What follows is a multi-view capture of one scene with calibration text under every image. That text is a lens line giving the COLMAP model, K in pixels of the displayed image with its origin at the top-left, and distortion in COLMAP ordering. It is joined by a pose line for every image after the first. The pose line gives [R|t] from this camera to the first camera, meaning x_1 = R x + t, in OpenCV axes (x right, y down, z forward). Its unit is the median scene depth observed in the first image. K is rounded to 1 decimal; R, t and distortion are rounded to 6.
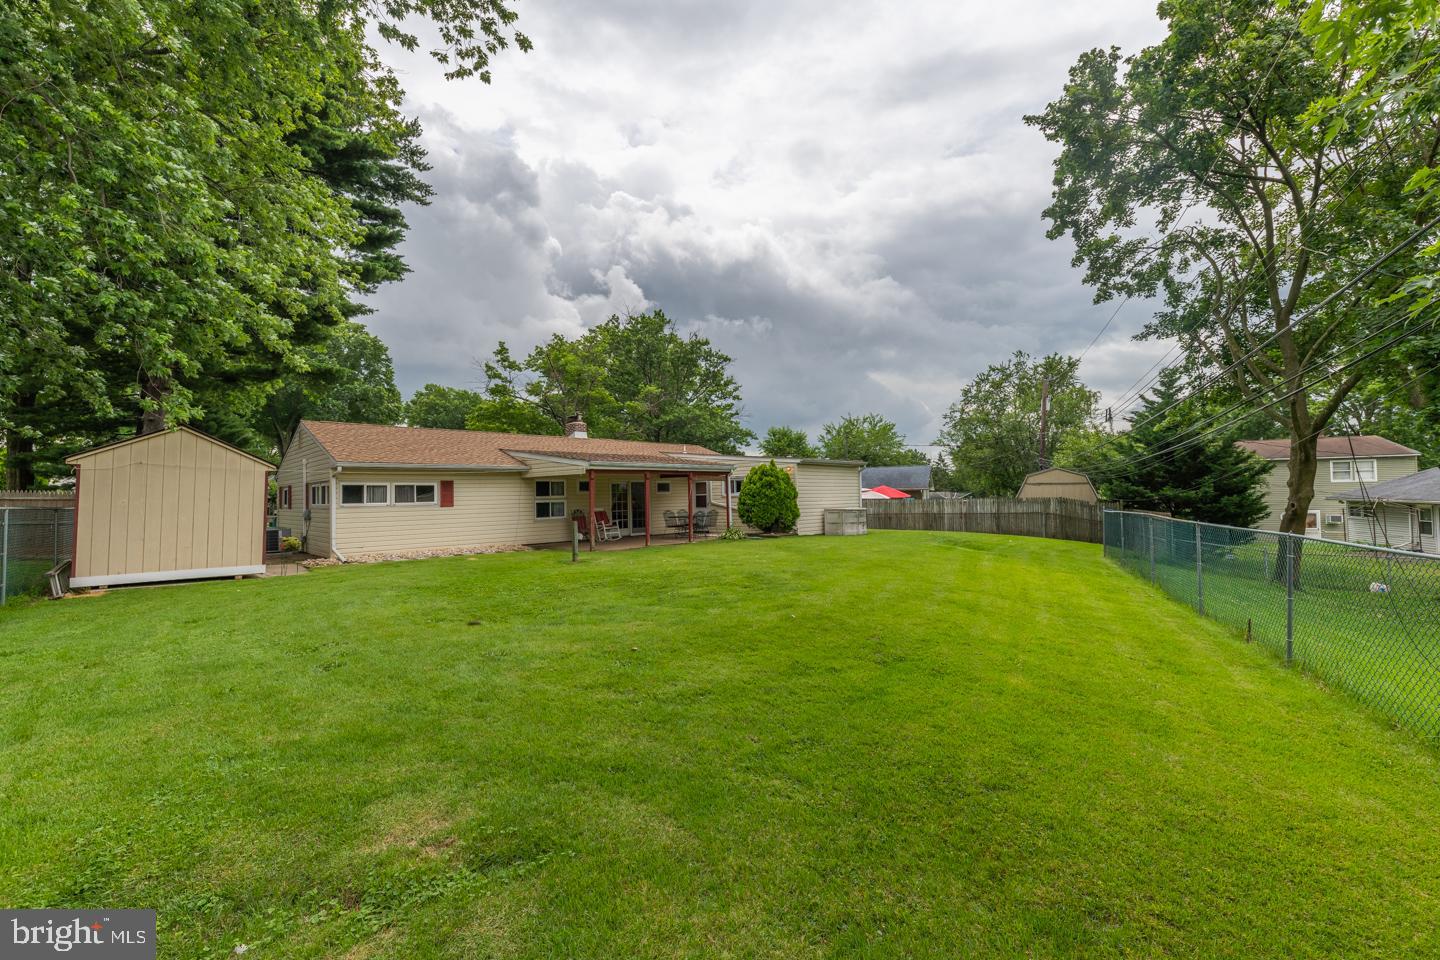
lens RADIAL K [[588.2, 0, 720.0], [0, 588.2, 480.0], [0, 0, 1]] dist [0.022174, -0.009997]
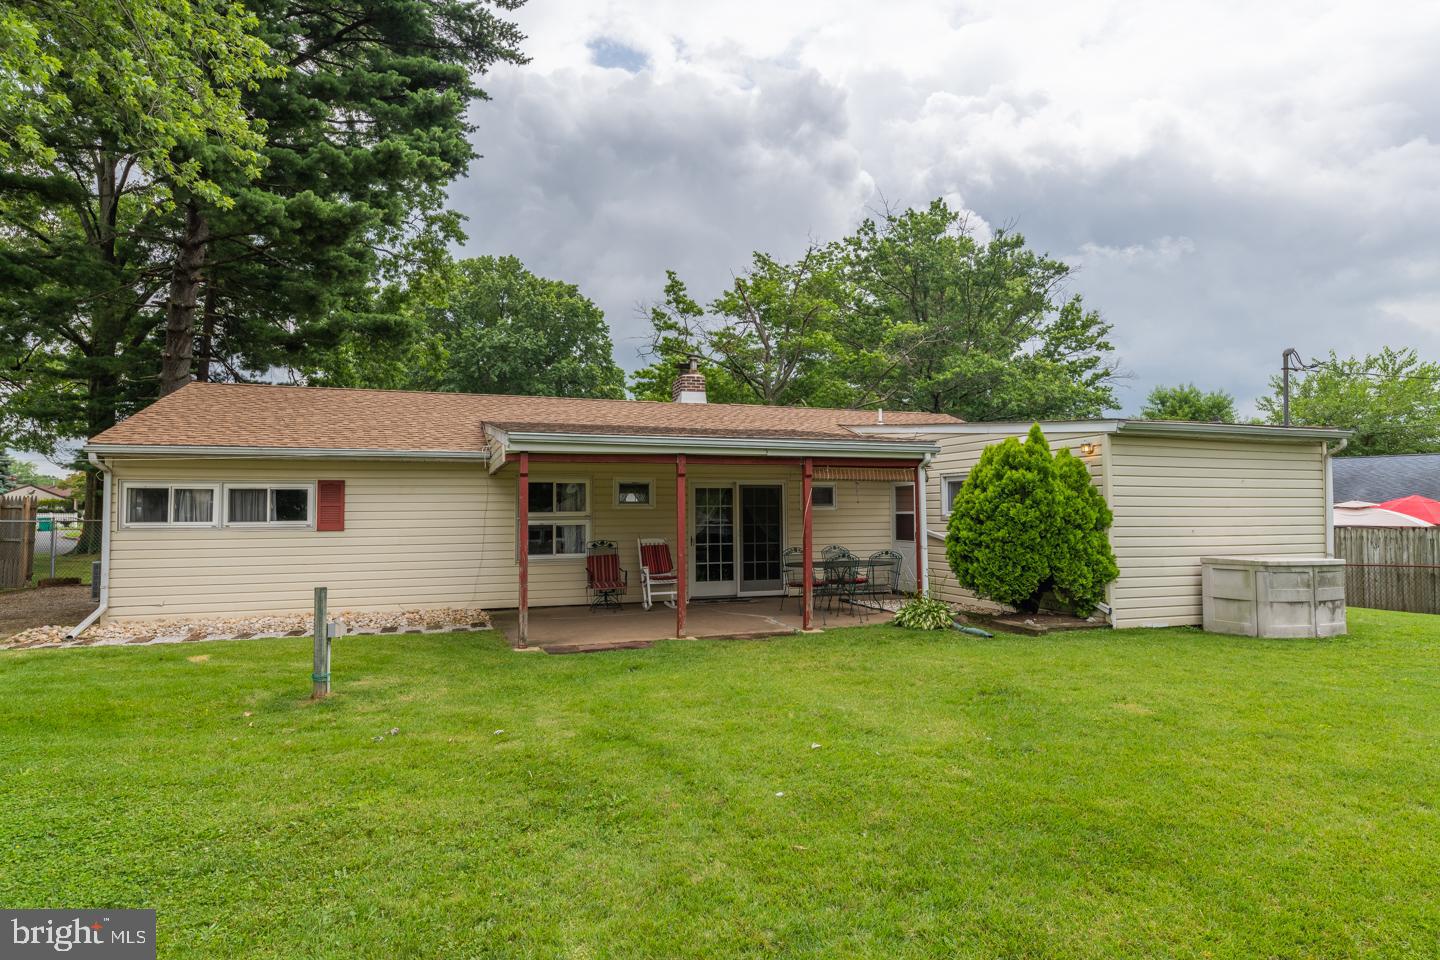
lens RADIAL K [[805.5, 0, 720.0], [0, 805.5, 480.0], [0, 0, 1]] dist [0.052167, -0.057068]
pose [[0.905433, -0.001748, -0.424485, 0.106348], [-0.000663, 0.999984, -0.005533, 0.003225], [0.424488, 0.005291, 0.905418, 0.364899]]
